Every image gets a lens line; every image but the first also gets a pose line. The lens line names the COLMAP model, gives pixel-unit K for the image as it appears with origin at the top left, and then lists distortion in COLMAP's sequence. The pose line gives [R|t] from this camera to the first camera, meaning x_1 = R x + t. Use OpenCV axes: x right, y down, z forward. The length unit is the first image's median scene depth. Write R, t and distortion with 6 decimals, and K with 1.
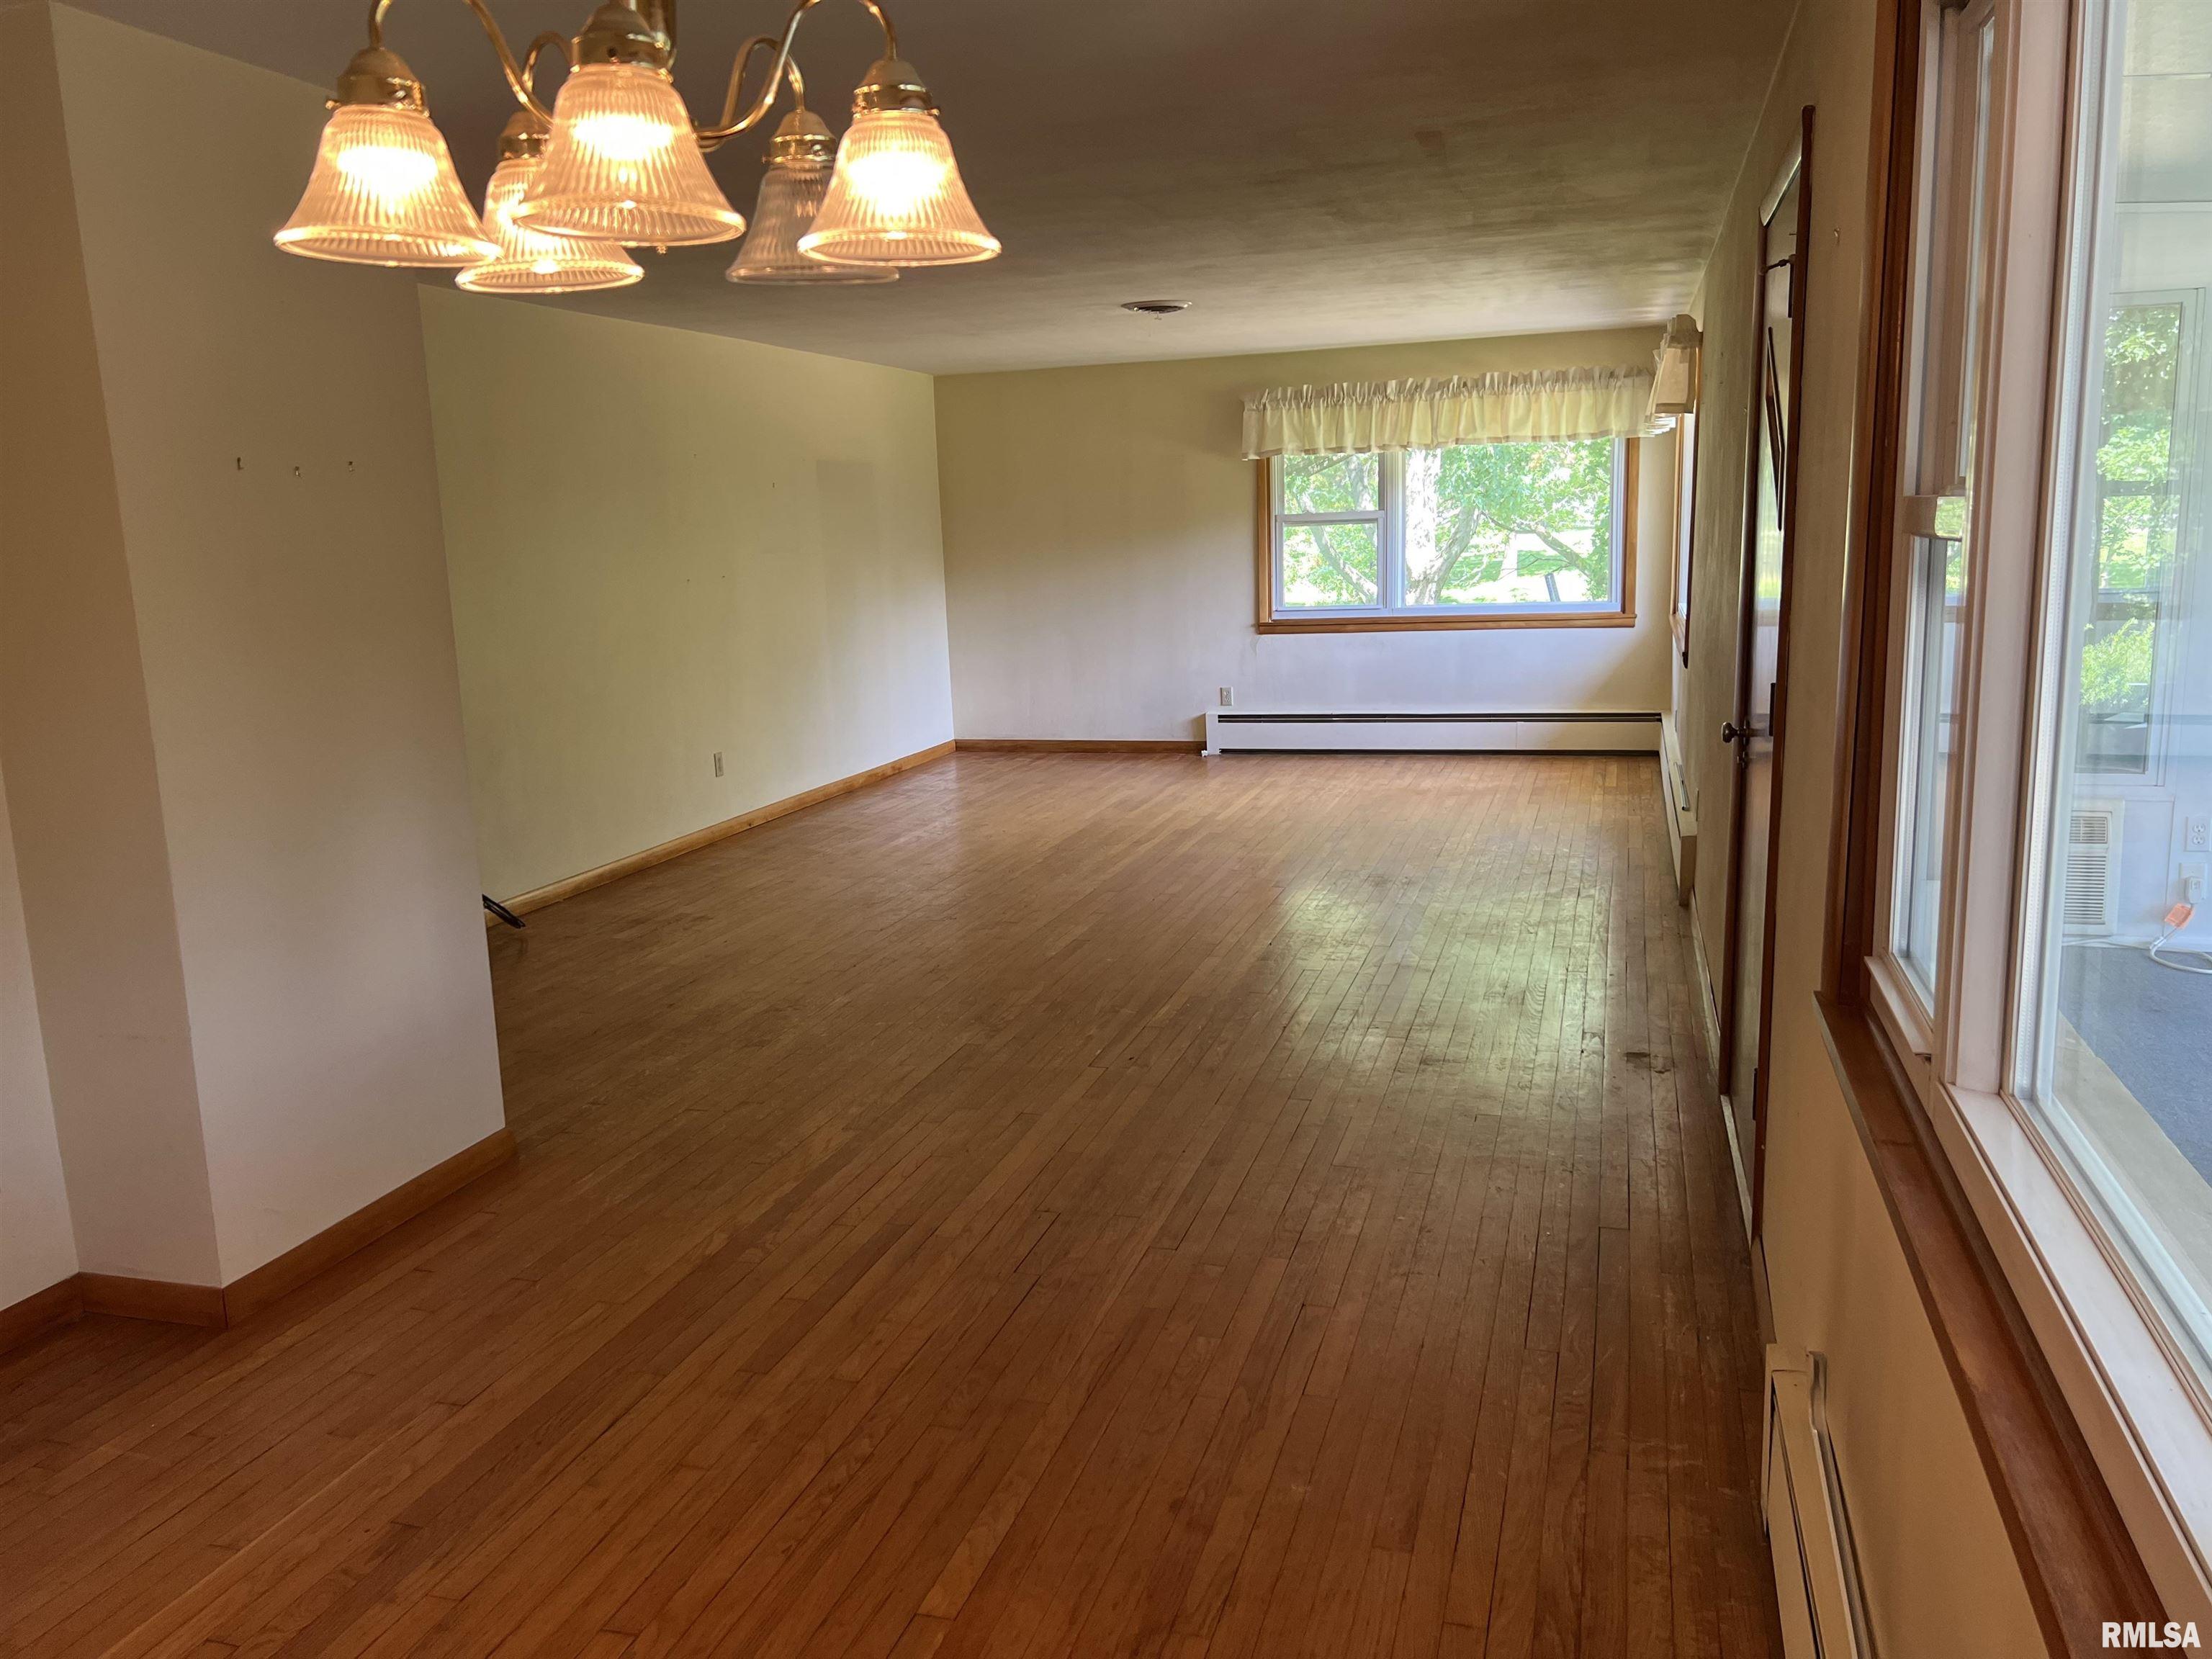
lens RADIAL K [[1662.5, 0, 1080.0], [0, 1662.5, 816.5], [0, 0, 1]] dist [0.017046, 0.004628]
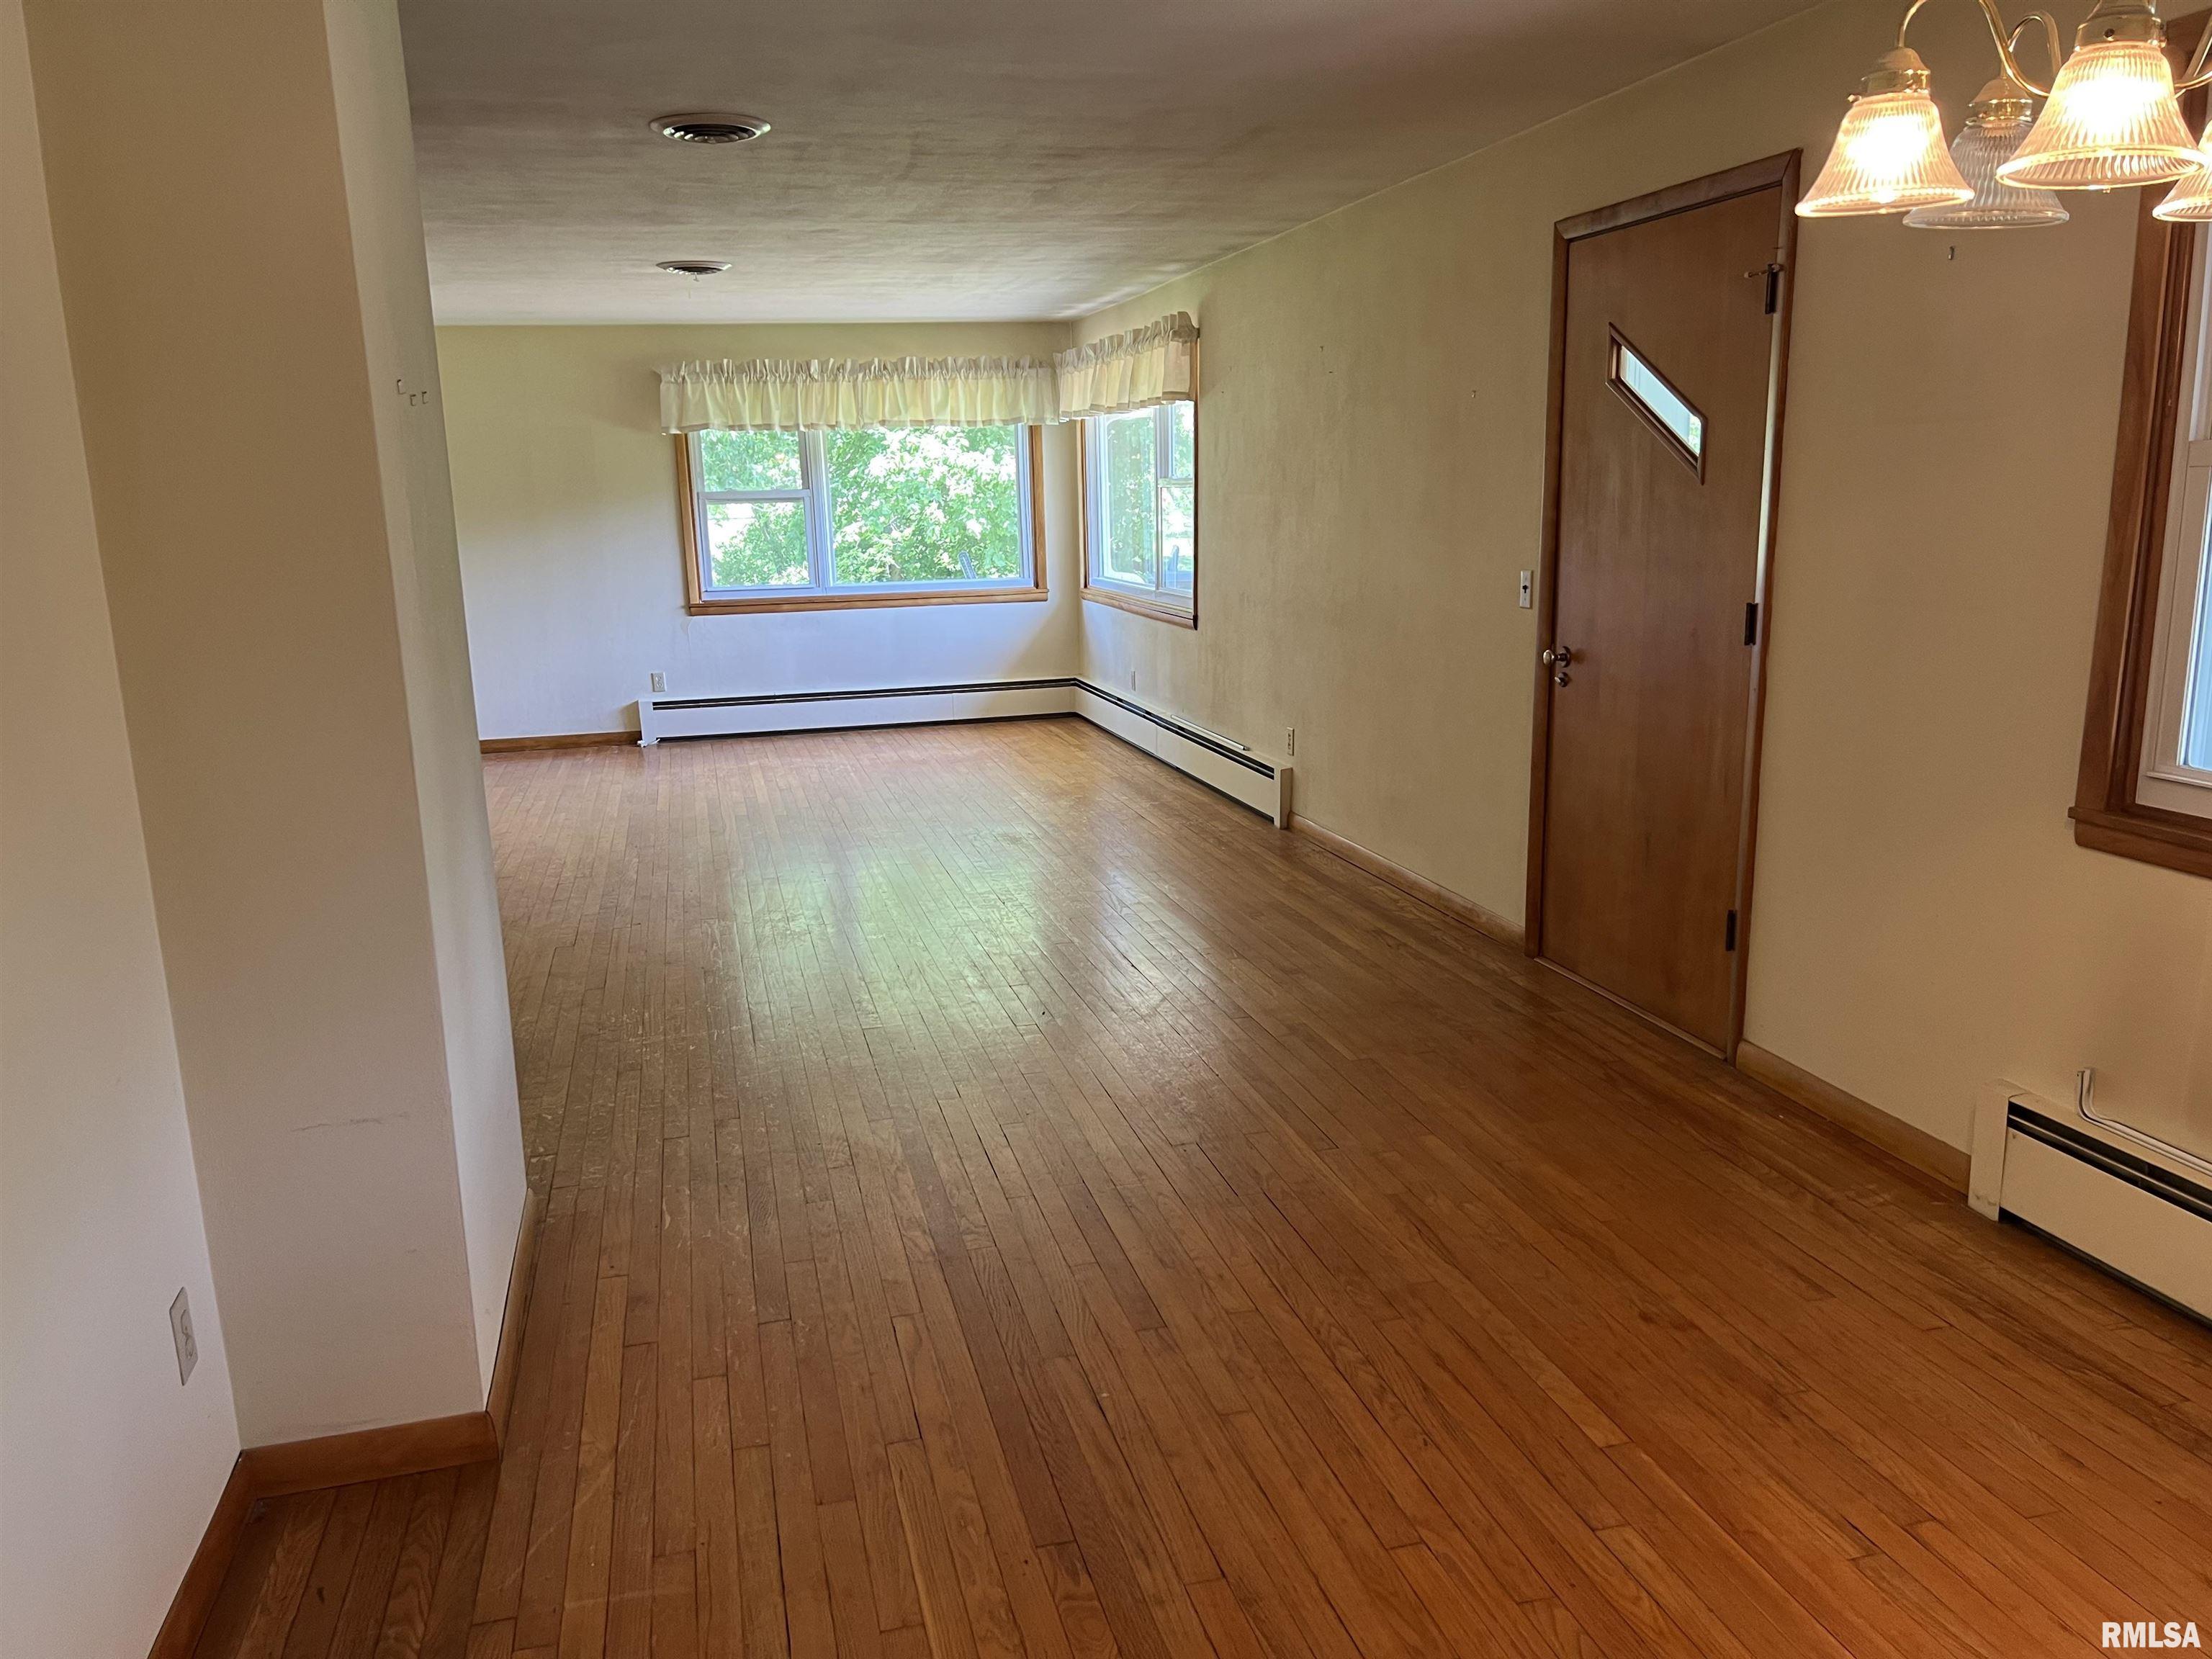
lens RADIAL K [[1659.8, 0, 1106.0], [0, 1659.8, 829.5], [0, 0, 1]] dist [0.062779, -0.088336]
pose [[0.853414, -0.093606, 0.512760, -0.205914], [0.087704, 0.995504, 0.035762, 0.000355], [-0.513803, 0.014451, 0.857787, 0.047859]]
